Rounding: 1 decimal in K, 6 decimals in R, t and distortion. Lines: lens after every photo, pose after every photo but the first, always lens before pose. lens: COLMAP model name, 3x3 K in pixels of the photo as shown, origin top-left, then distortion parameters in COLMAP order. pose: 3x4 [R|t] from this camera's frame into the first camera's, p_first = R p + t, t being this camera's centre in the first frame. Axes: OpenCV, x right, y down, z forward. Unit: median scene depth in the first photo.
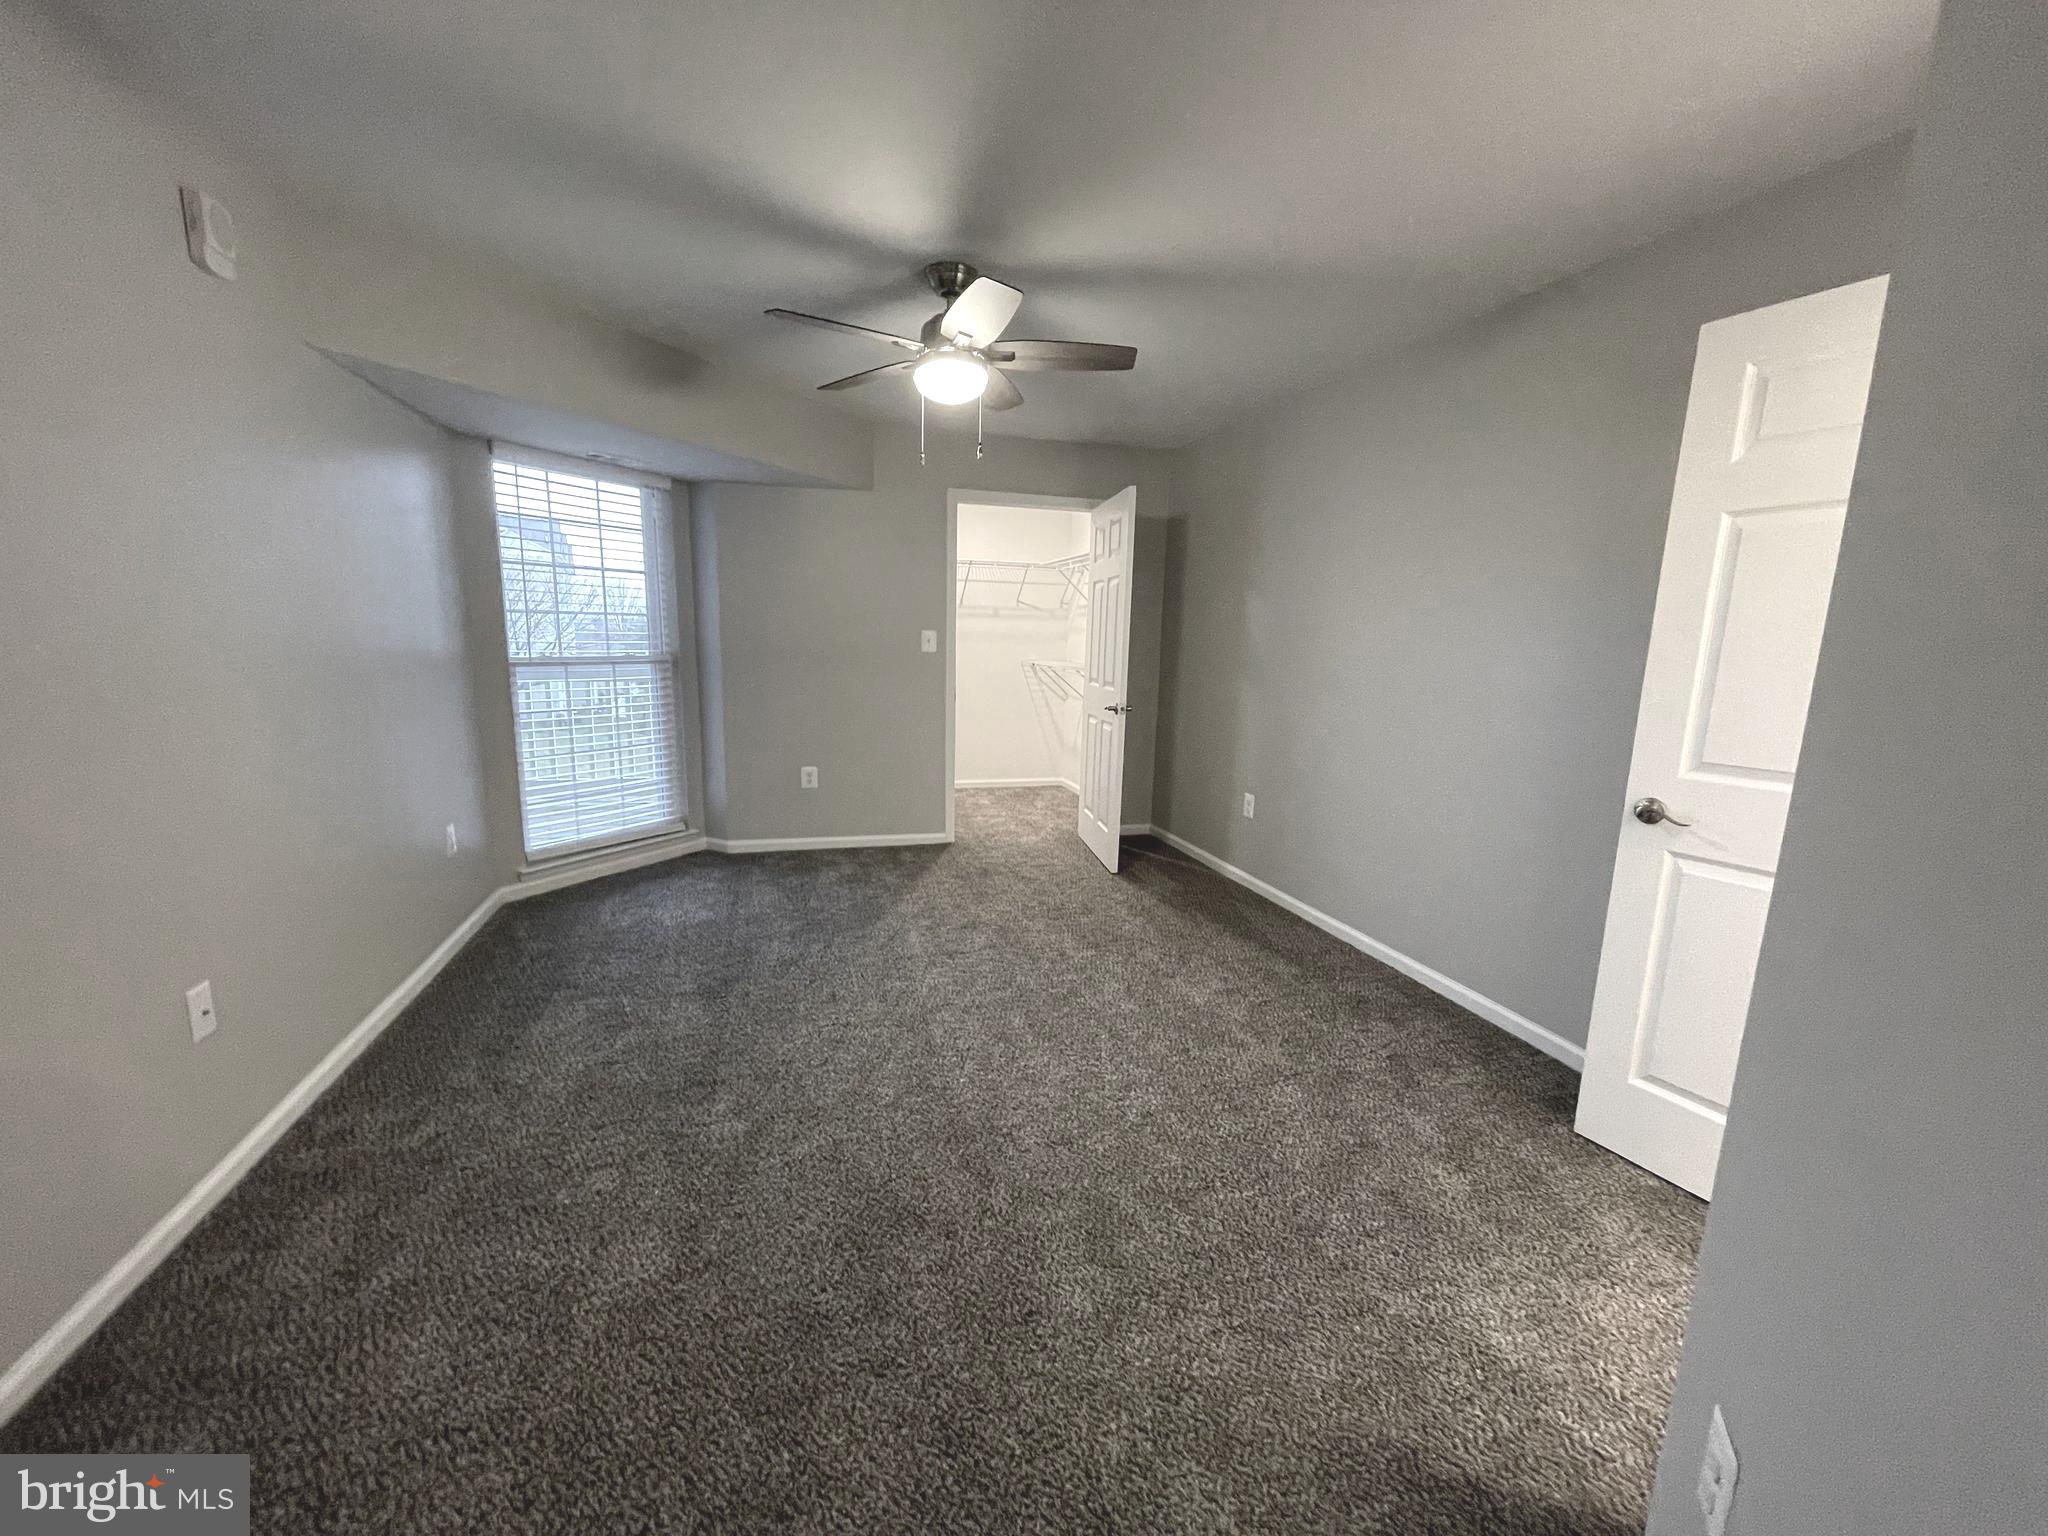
lens RADIAL K [[821.2, 0, 1022.8], [0, 821.2, 783.1], [0, 0, 1]] dist [-0.004607, -0.000230]
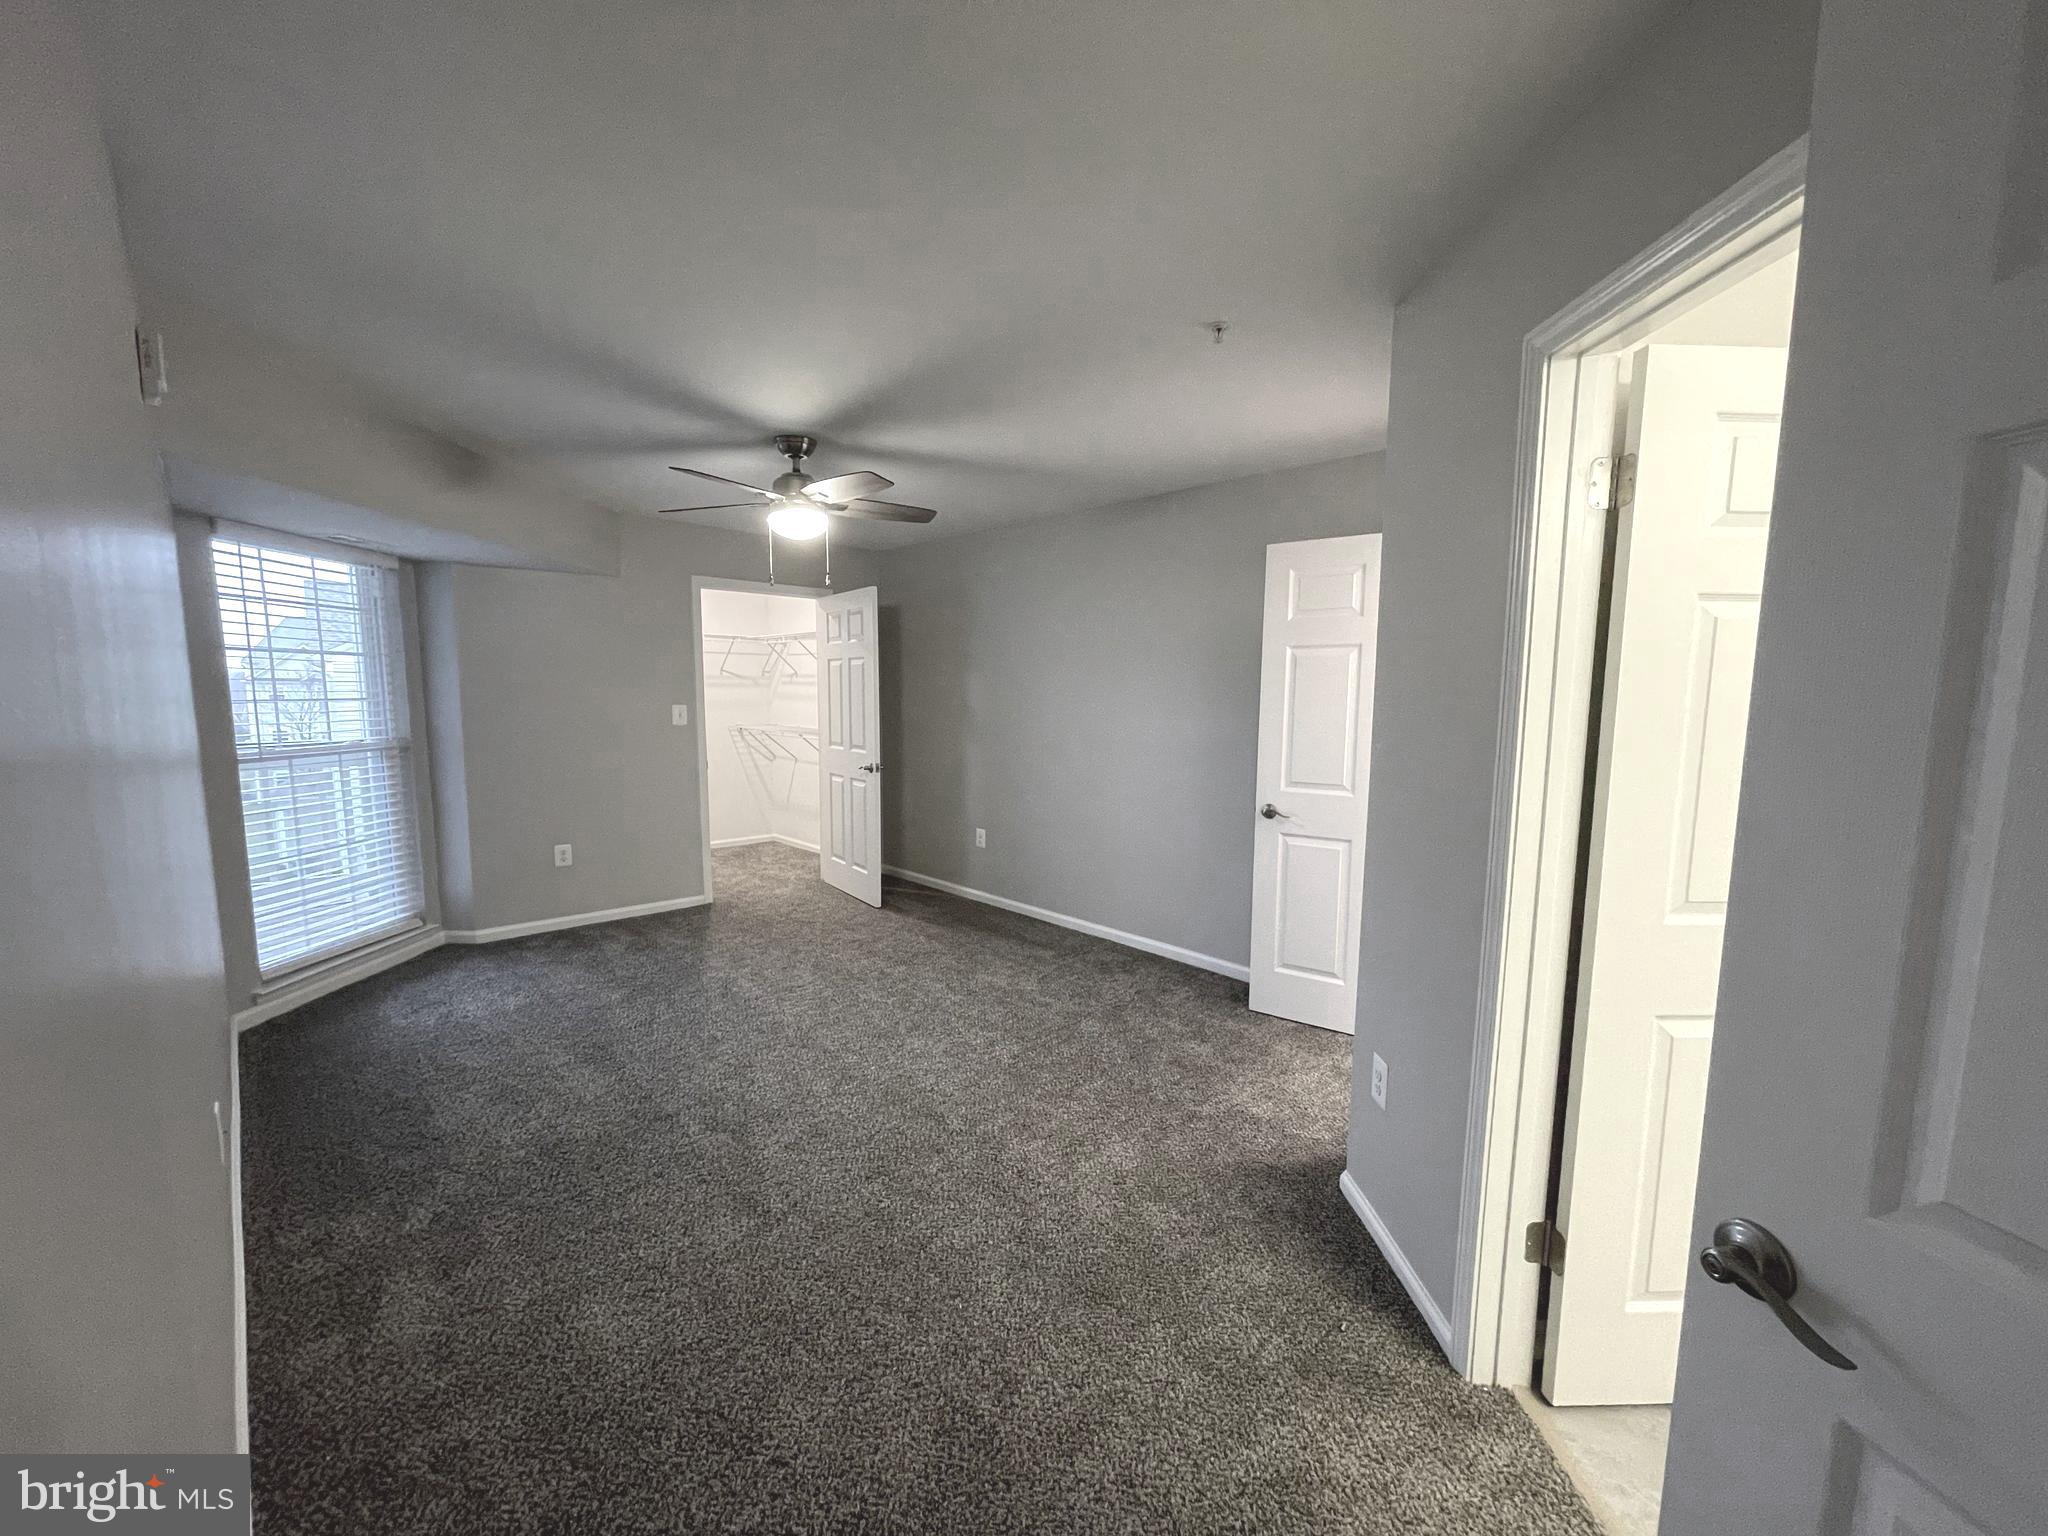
lens RADIAL K [[830.2, 0, 1013.7], [0, 830.2, 781.5], [0, 0, 1]] dist [0.001912, 0.000291]
pose [[0.889697, -0.069404, 0.451245, -0.273365], [0.095760, 0.994760, -0.035807, -0.009204], [-0.446395, 0.075068, 0.891682, -0.181638]]
